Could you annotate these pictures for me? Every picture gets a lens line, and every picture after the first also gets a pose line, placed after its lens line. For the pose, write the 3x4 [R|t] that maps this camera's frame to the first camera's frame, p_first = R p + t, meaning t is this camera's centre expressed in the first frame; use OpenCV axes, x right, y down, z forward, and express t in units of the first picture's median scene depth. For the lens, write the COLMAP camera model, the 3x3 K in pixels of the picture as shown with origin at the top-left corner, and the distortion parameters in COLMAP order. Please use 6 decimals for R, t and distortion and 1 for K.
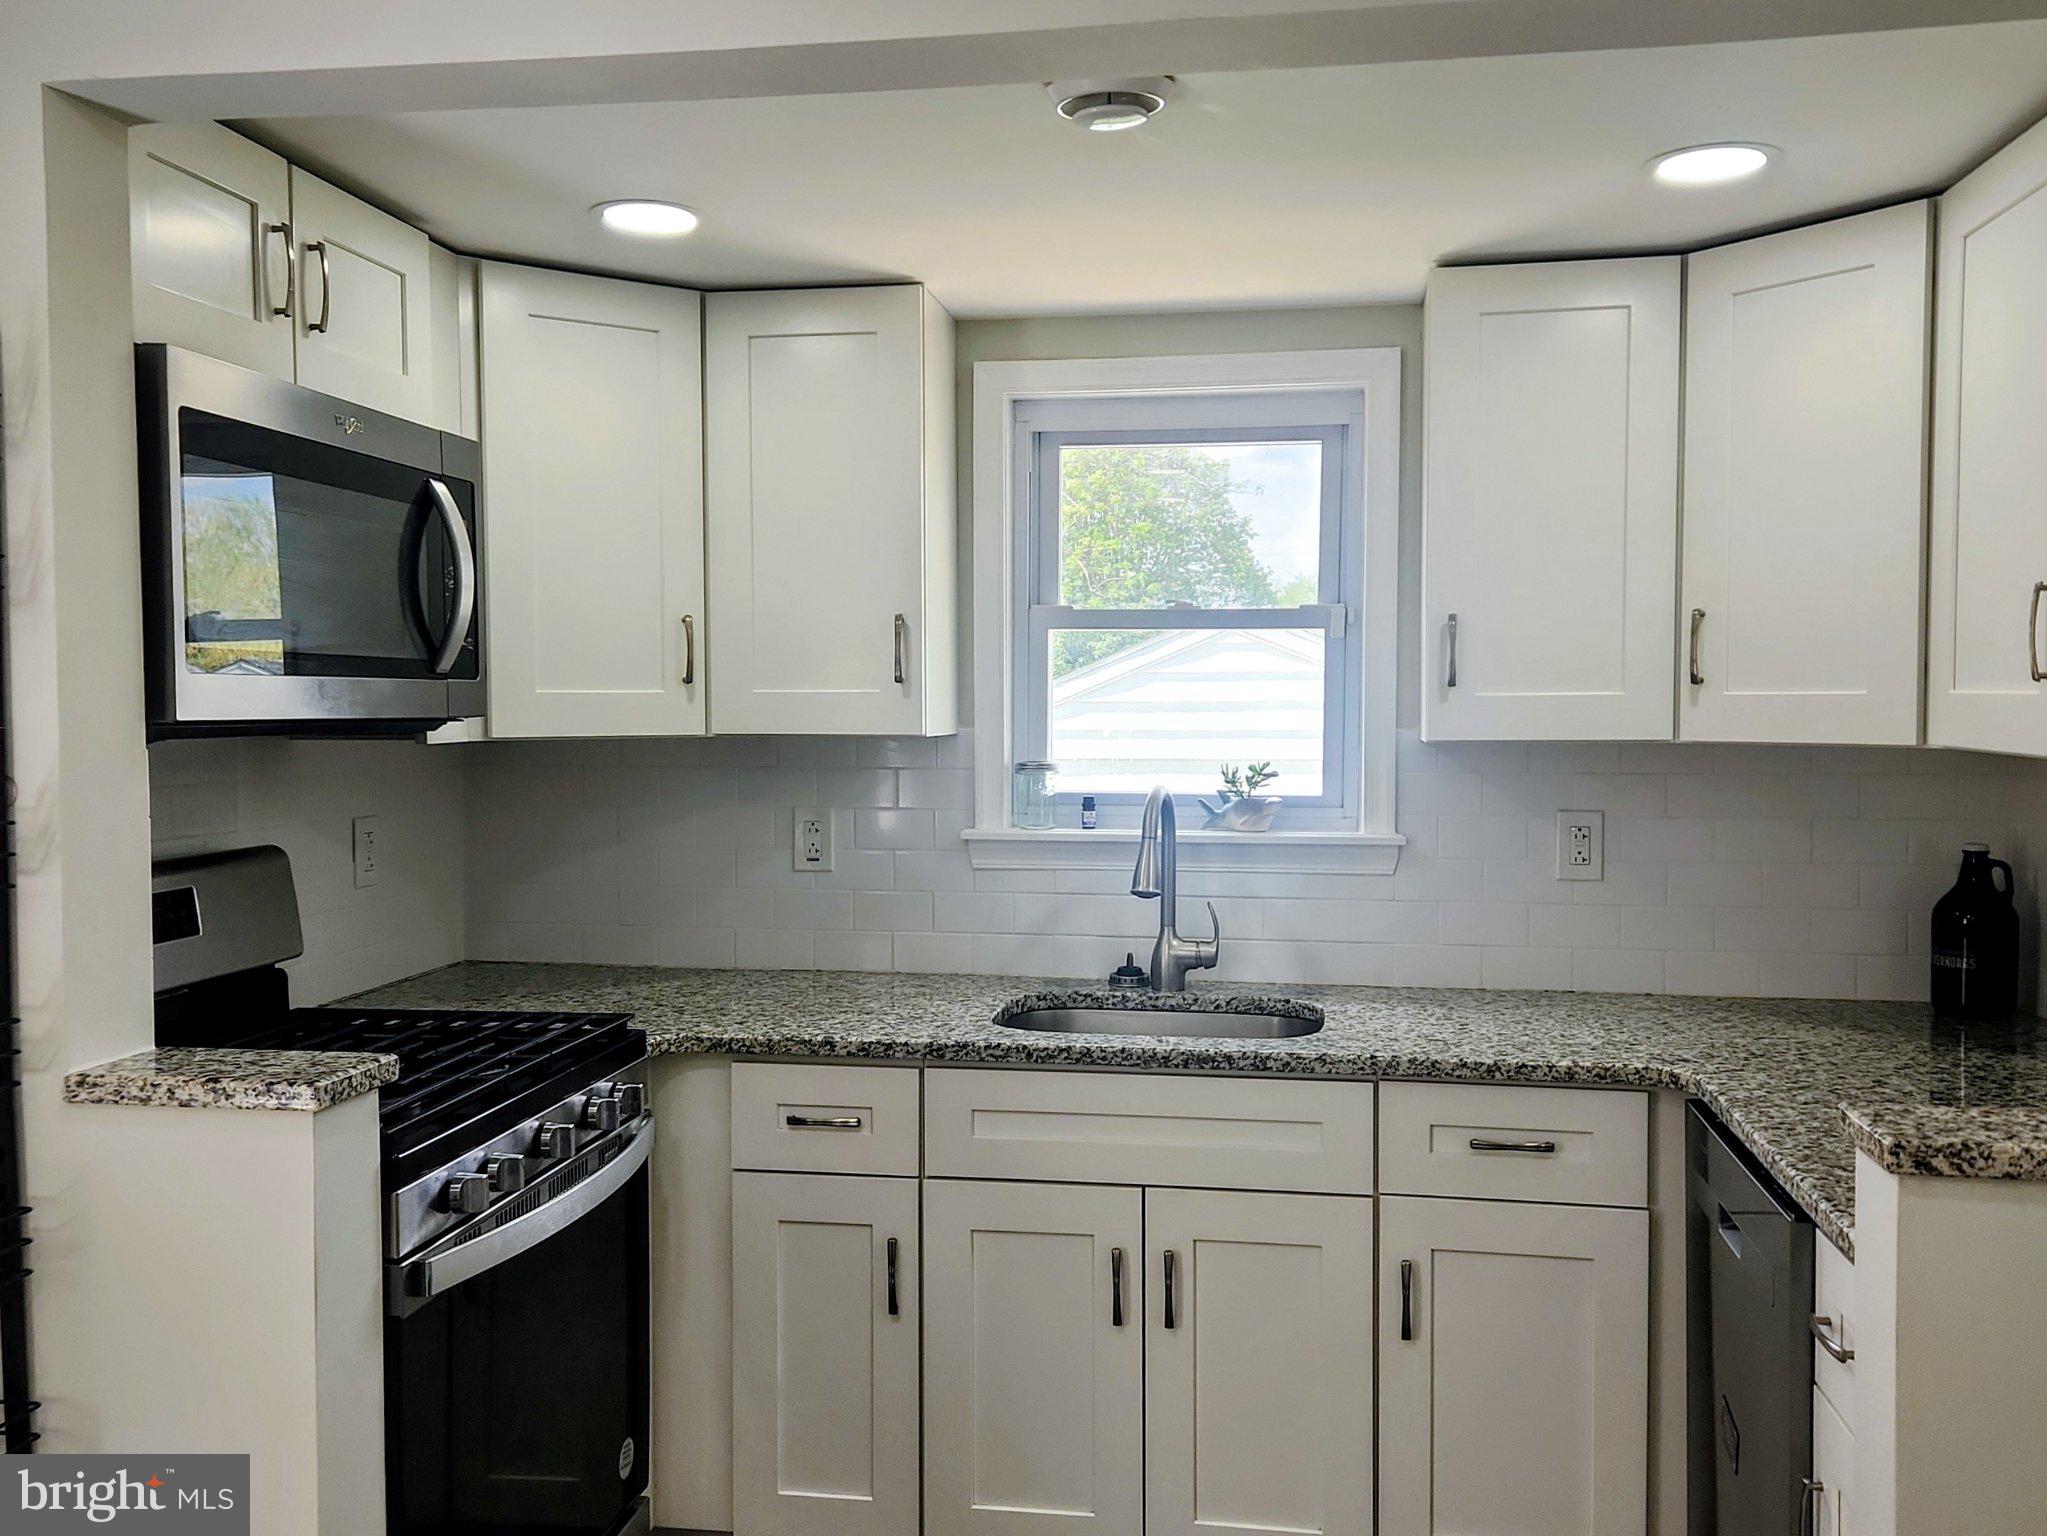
lens RADIAL K [[1834.9, 0, 1023.9], [0, 1834.9, 777.3], [0, 0, 1]] dist [0.090965, -0.054745]
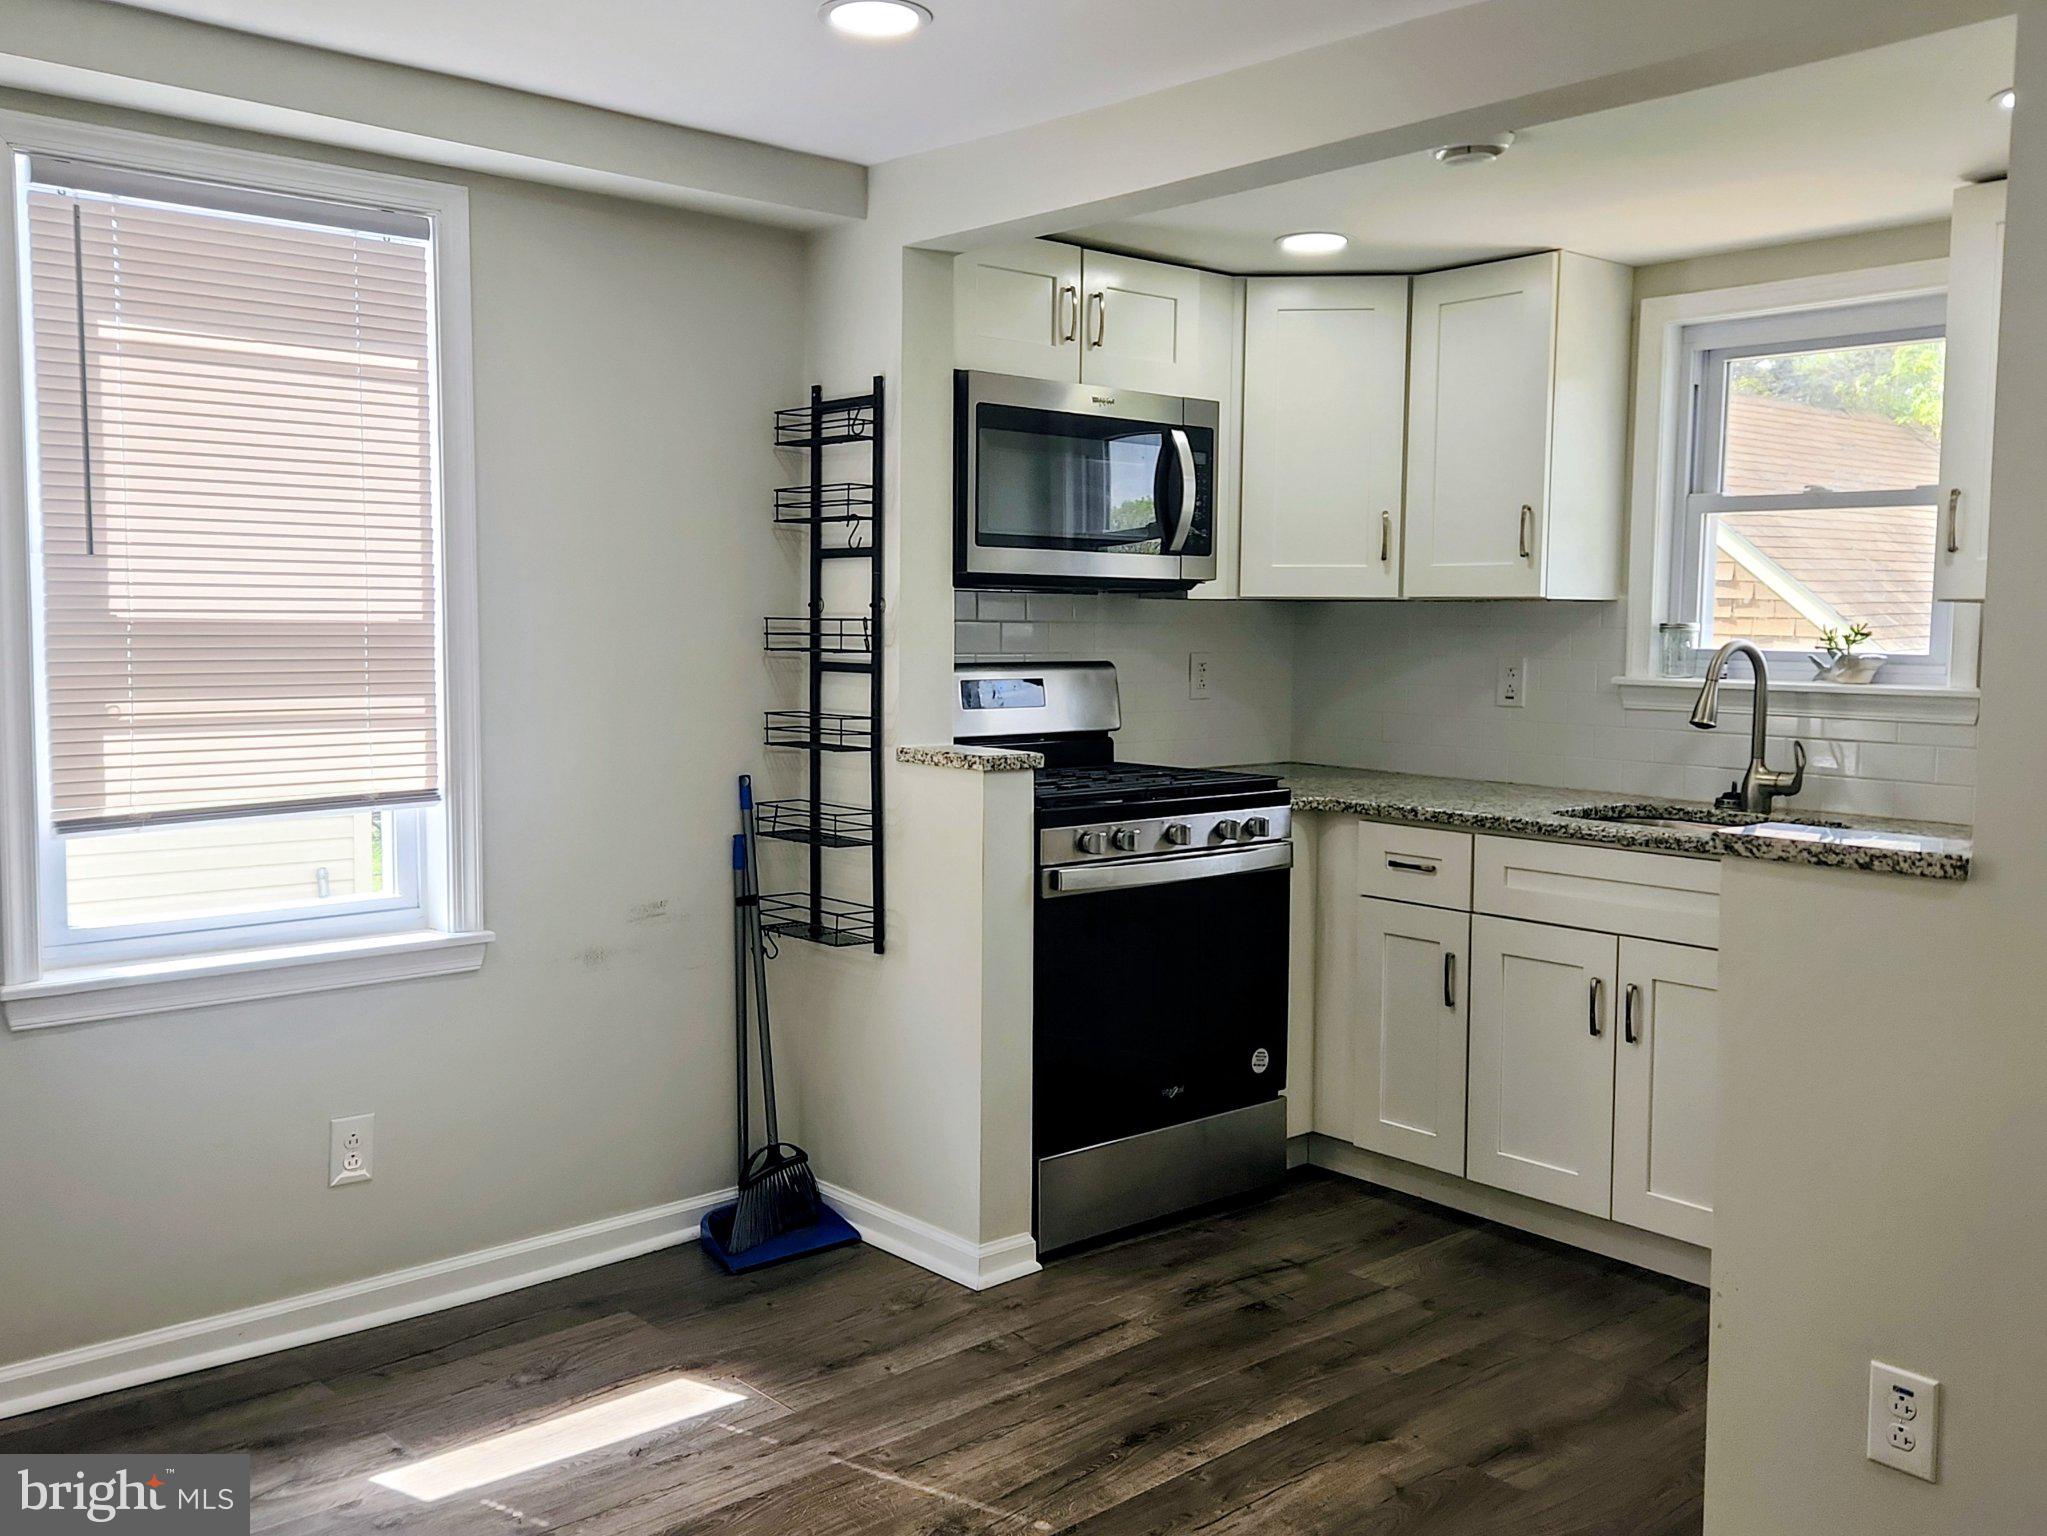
lens RADIAL K [[1834.9, 0, 1026.5], [0, 1834.9, 768.6], [0, 0, 1]] dist [0.090965, -0.054745]
pose [[0.776728, 0.062669, -0.626710, 0.545116], [-0.038164, 0.997892, 0.052486, 0.048333], [0.628679, -0.016850, 0.777483, -0.289507]]
